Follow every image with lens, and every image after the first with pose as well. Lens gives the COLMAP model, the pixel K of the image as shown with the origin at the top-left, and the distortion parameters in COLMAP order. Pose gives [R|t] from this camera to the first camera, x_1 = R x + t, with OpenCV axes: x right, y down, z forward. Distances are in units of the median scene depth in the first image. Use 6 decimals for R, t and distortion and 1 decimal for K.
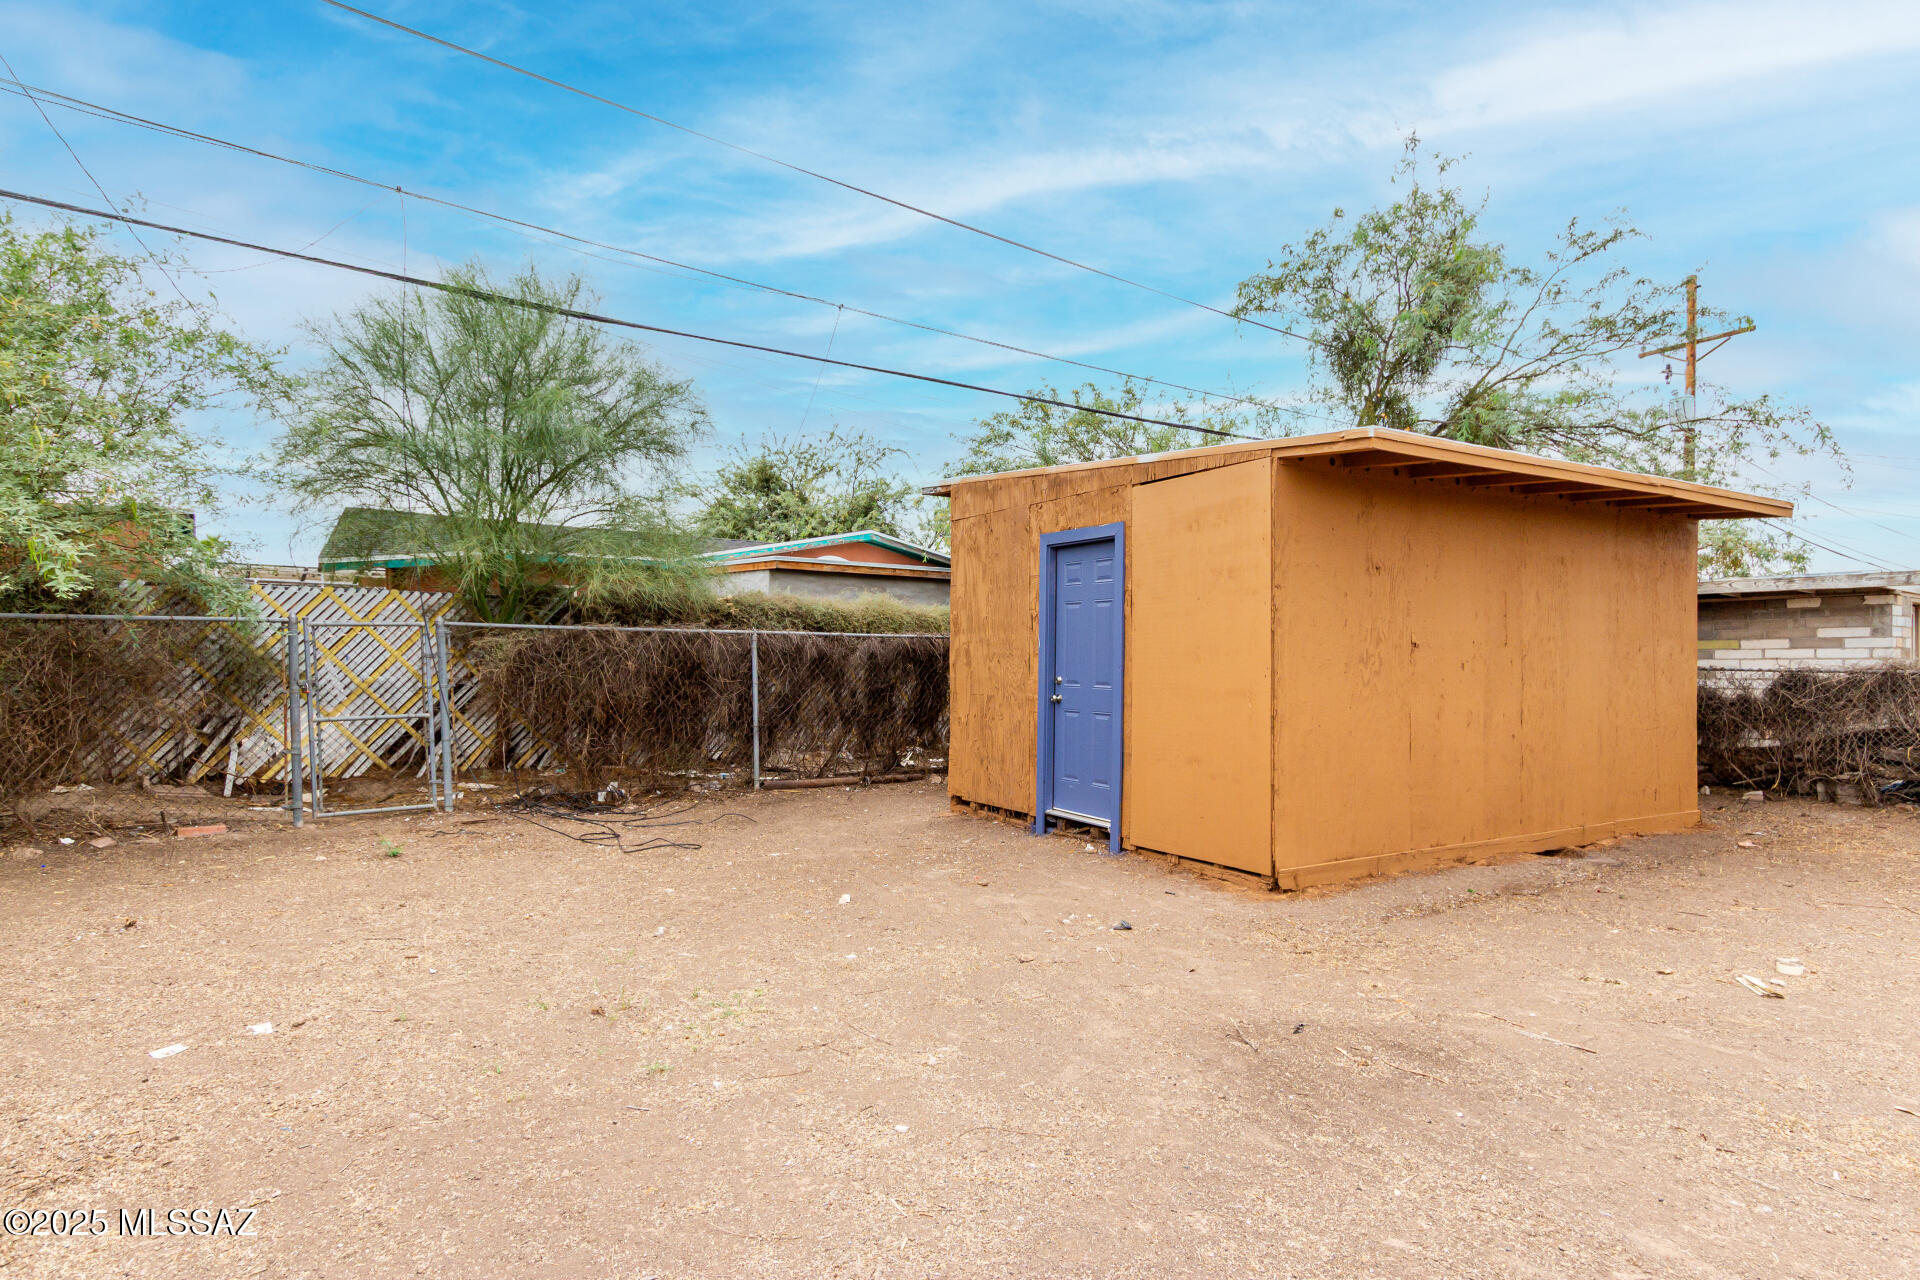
lens RADIAL K [[926.7, 0, 960.0], [0, 926.7, 640.0], [0, 0, 1]] dist [-0.002711, -0.000392]
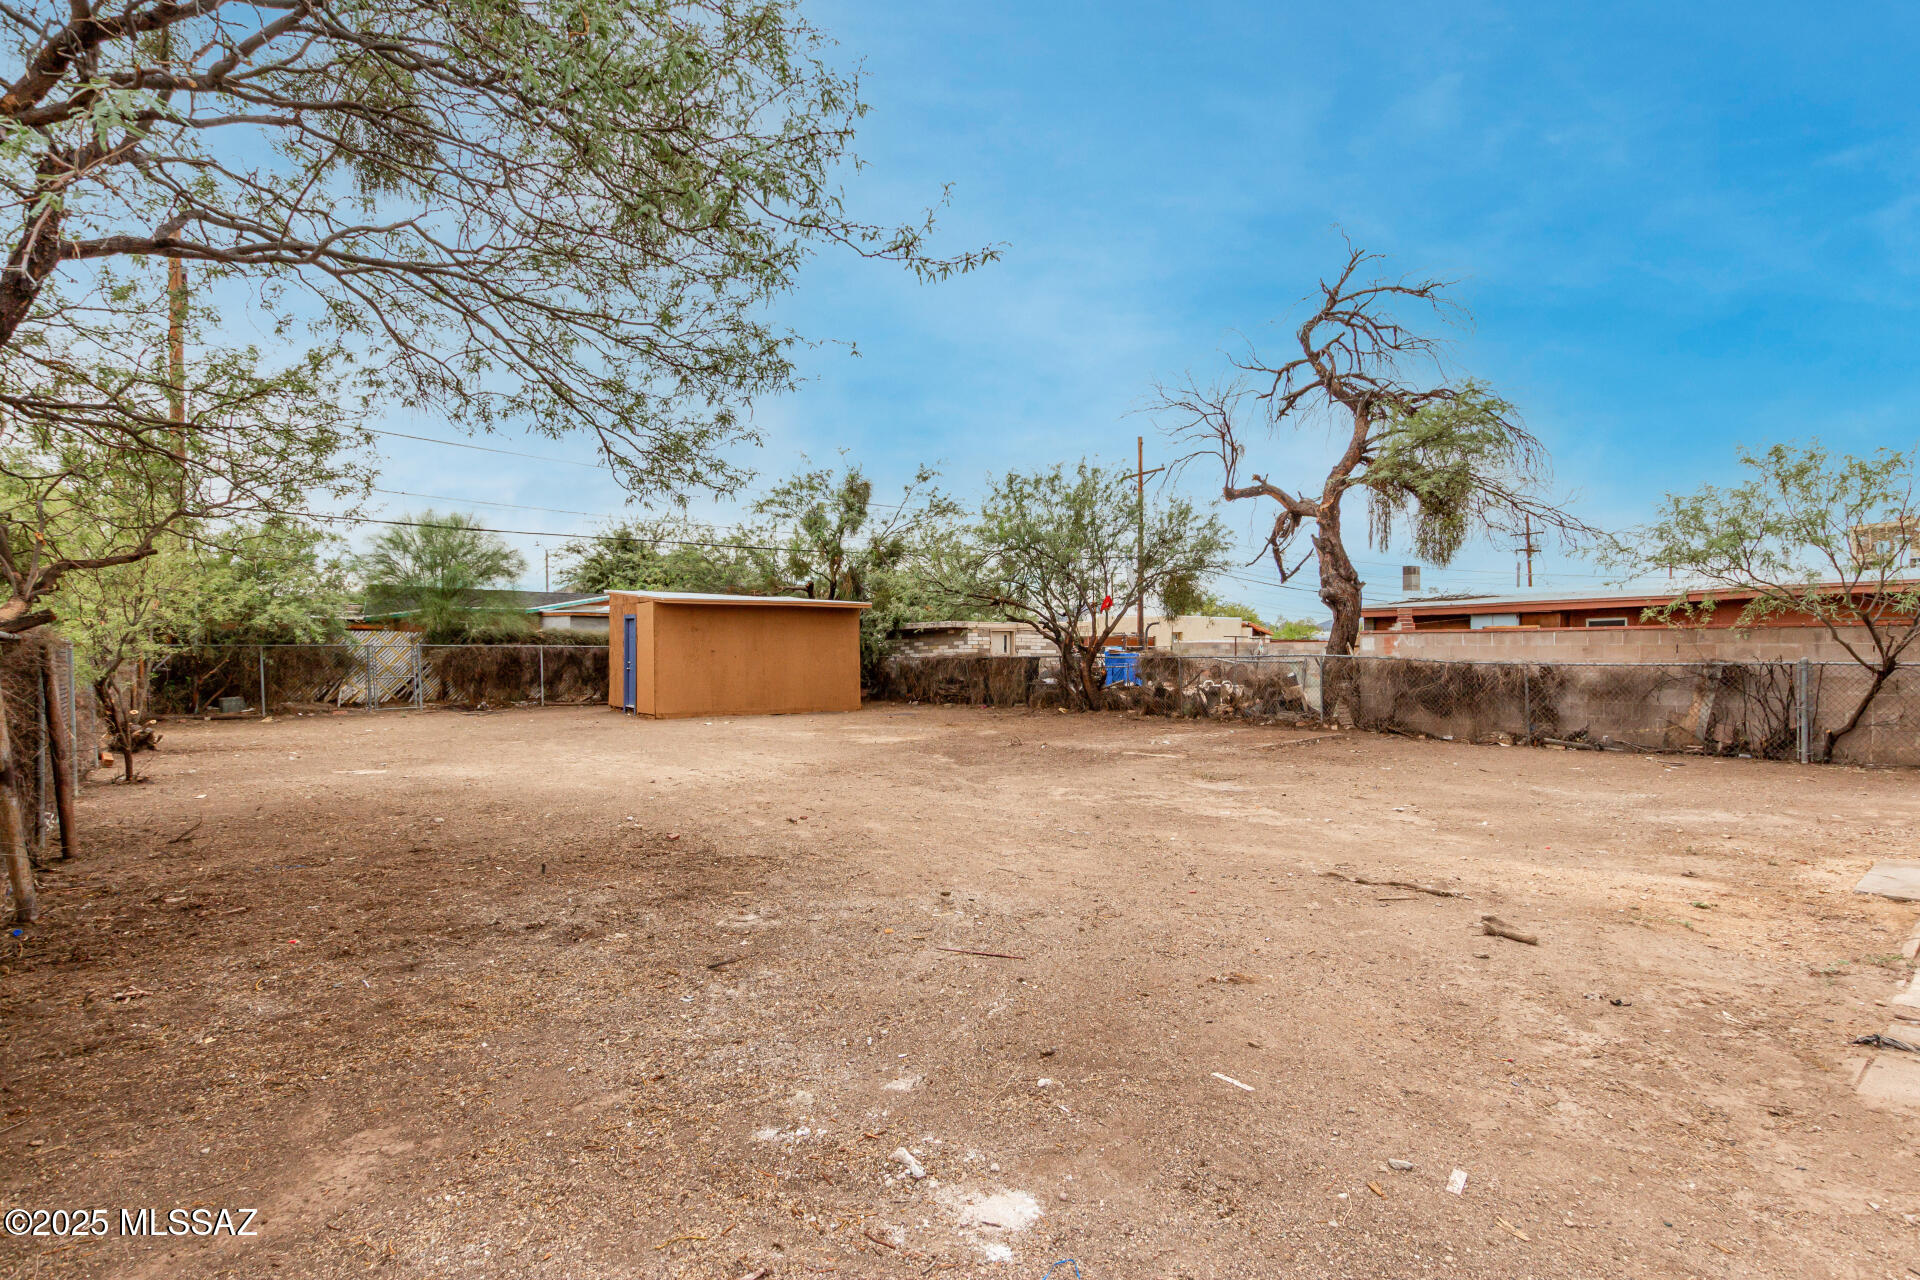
lens RADIAL K [[882.7, 0, 960.0], [0, 882.7, 640.0], [0, 0, 1]] dist [-0.000671, 0.000184]
pose [[0.998653, -0.006511, 0.051476, 0.870768], [0.006455, 0.999978, 0.001257, -0.022357], [-0.051484, -0.000923, 0.998673, -1.622554]]
